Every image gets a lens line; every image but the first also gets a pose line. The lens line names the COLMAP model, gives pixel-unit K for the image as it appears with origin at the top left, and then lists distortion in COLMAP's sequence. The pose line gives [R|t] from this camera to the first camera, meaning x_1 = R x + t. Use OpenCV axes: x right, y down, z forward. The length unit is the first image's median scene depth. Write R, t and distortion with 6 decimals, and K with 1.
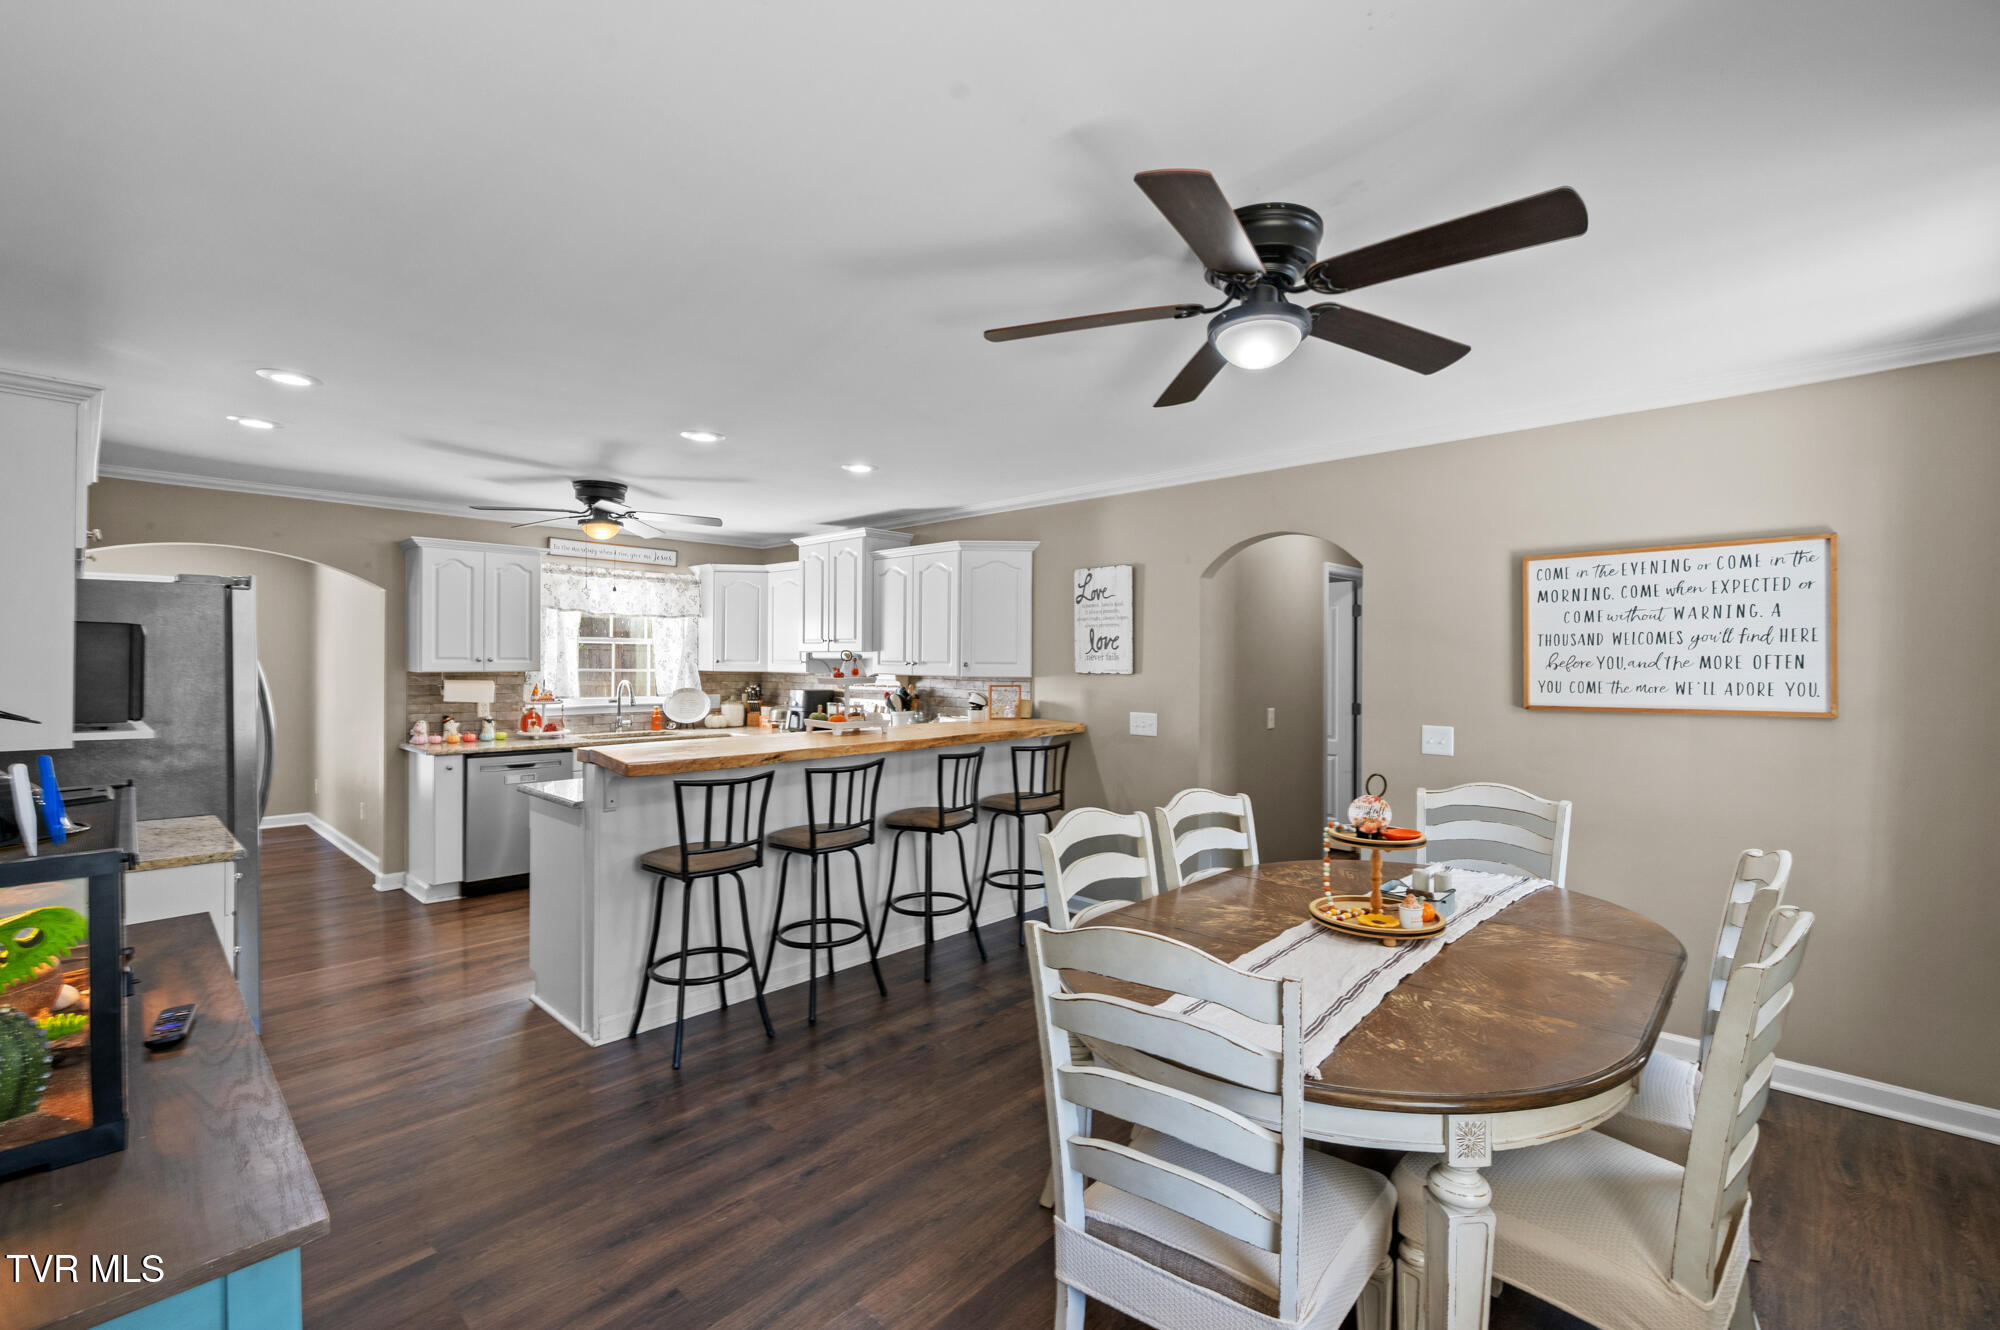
lens RADIAL K [[856.4, 0, 1000.0], [0, 856.4, 665.0], [0, 0, 1]] dist [0.000765, 0.000067]
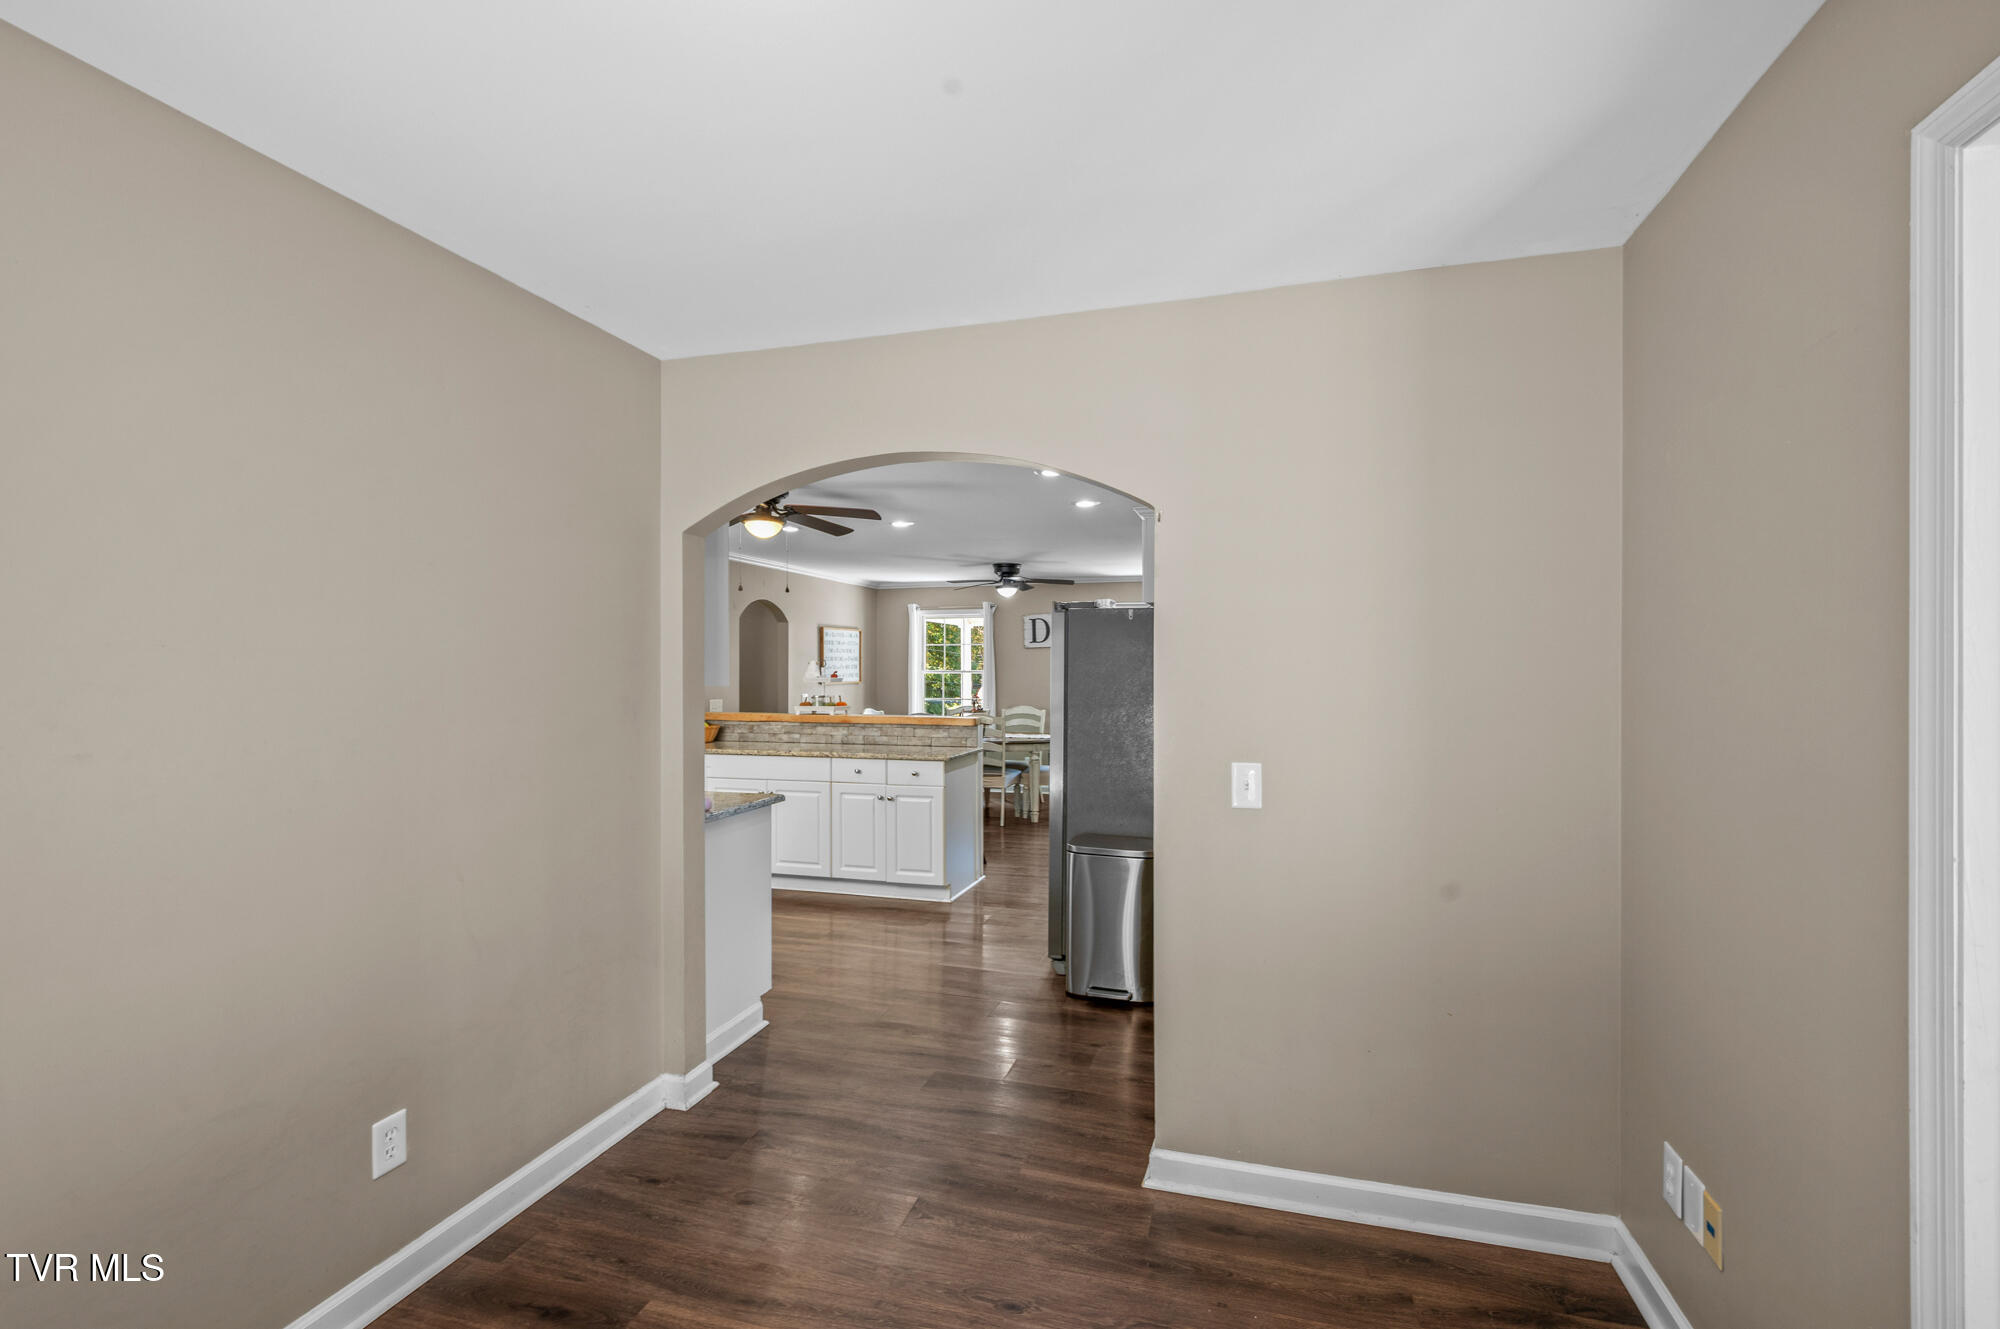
lens RADIAL K [[878.0, 0, 1005.2], [0, 878.0, 655.3], [0, 0, 1]] dist [-0.000991, -0.000295]
pose [[-0.444838, 0.009653, 0.895559, -1.225747], [0.002282, 0.999951, -0.009645, -0.007015], [-0.895608, -0.002247, -0.444838, 1.015776]]
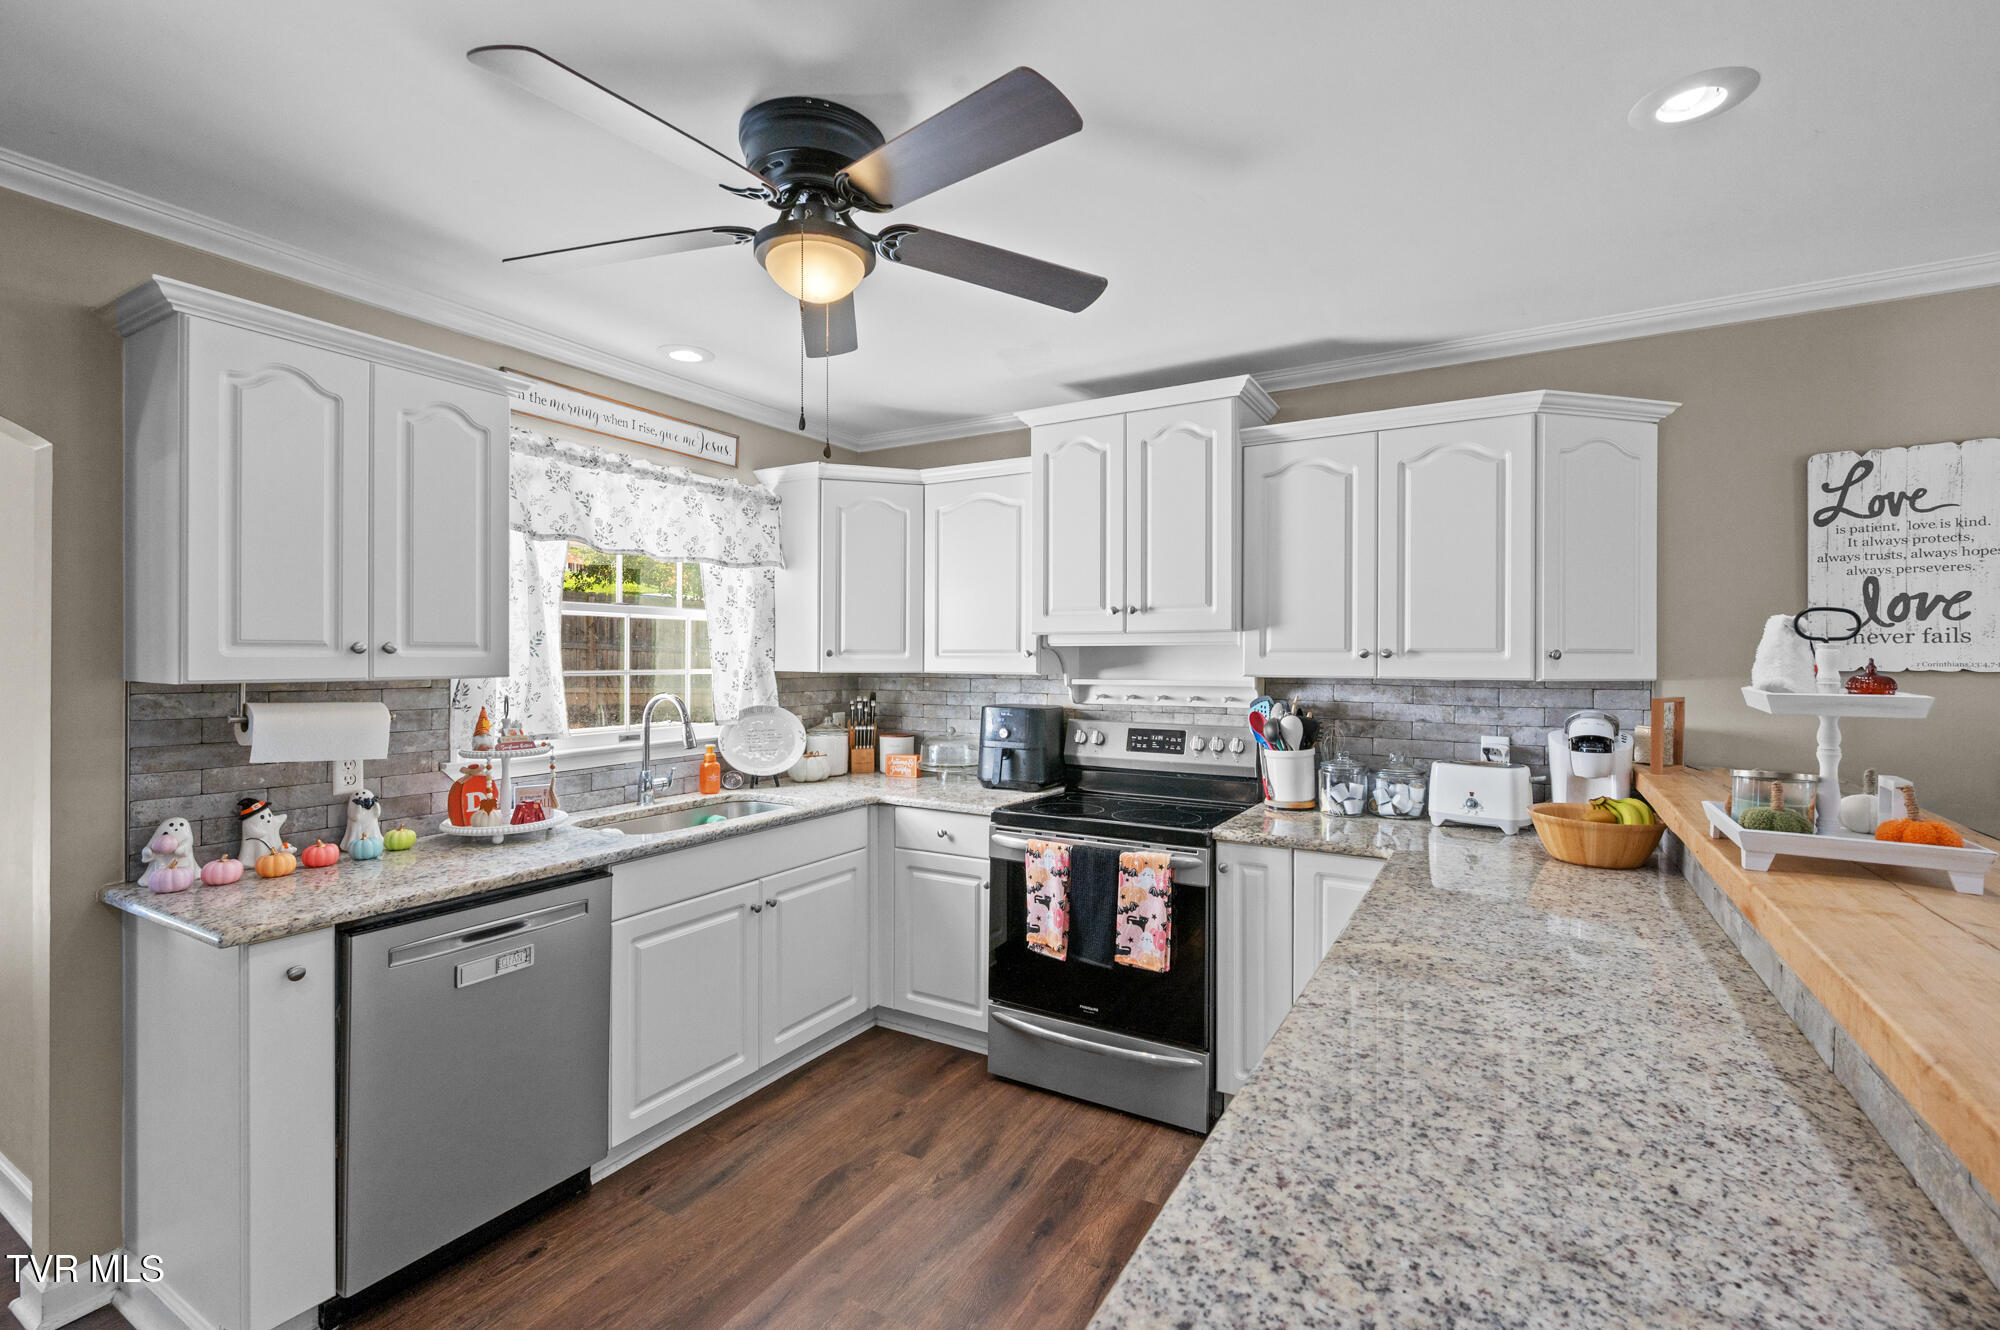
lens RADIAL K [[878.0, 0, 1005.2], [0, 878.0, 655.8], [0, 0, 1]] dist [-0.000991, -0.000295]
pose [[0.976059, -0.004504, 0.217461, -0.399687], [0.005828, 0.999968, -0.005449, 0.000663], [-0.217430, 0.006586, 0.976054, 0.544174]]
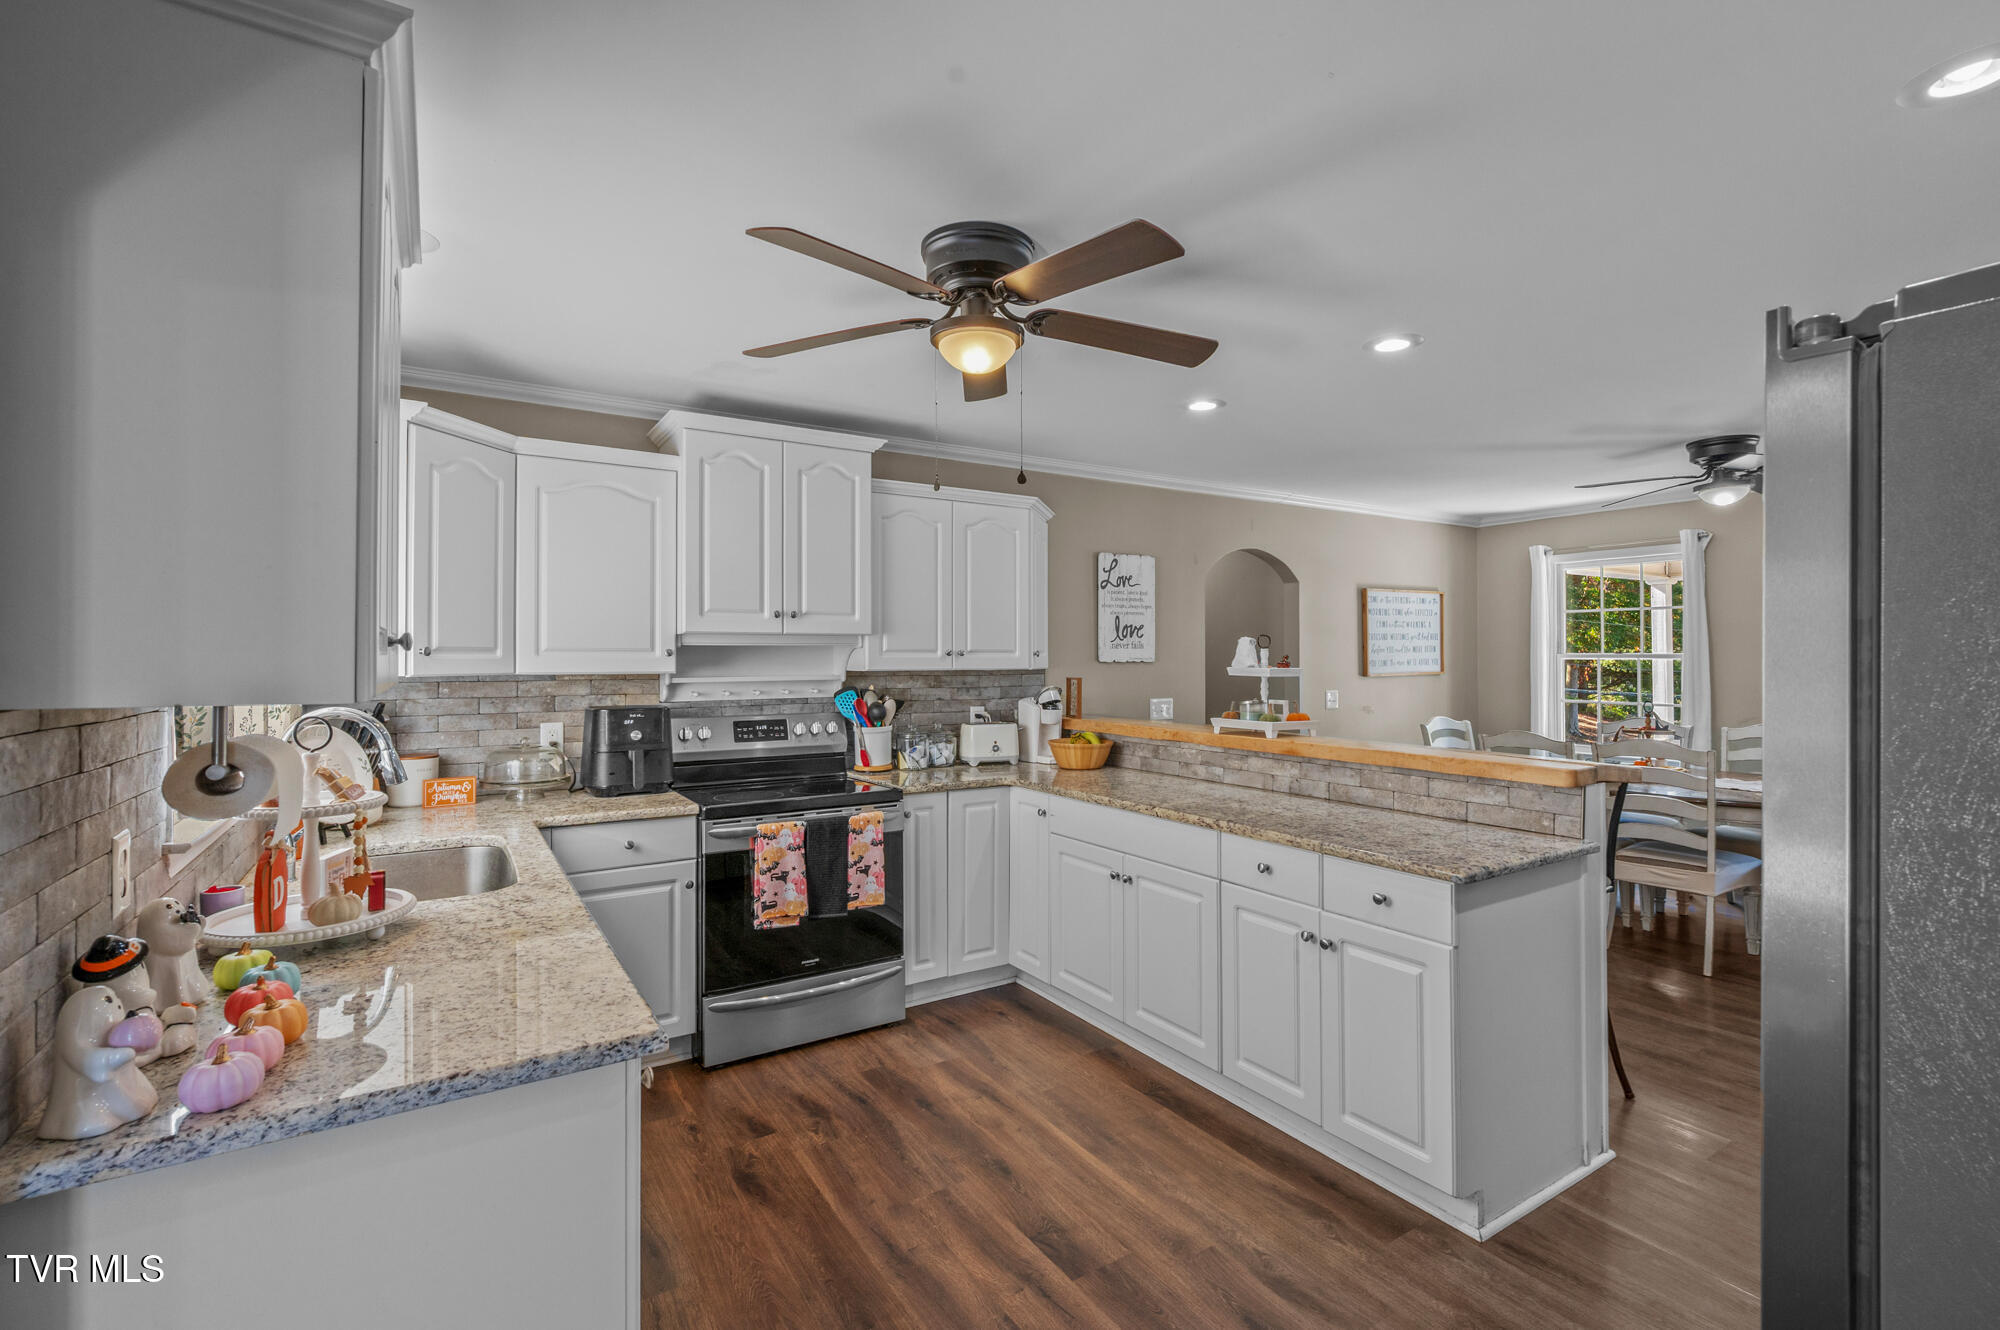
lens RADIAL K [[893.9, 0, 1007.5], [0, 893.9, 649.9], [0, 0, 1]] dist [0.001671, -0.000020]
pose [[0.249948, 0.000516, 0.968259, -0.775818], [0.008292, 0.999962, -0.002673, -0.002224], [-0.968224, 0.008697, 0.249934, 0.747162]]
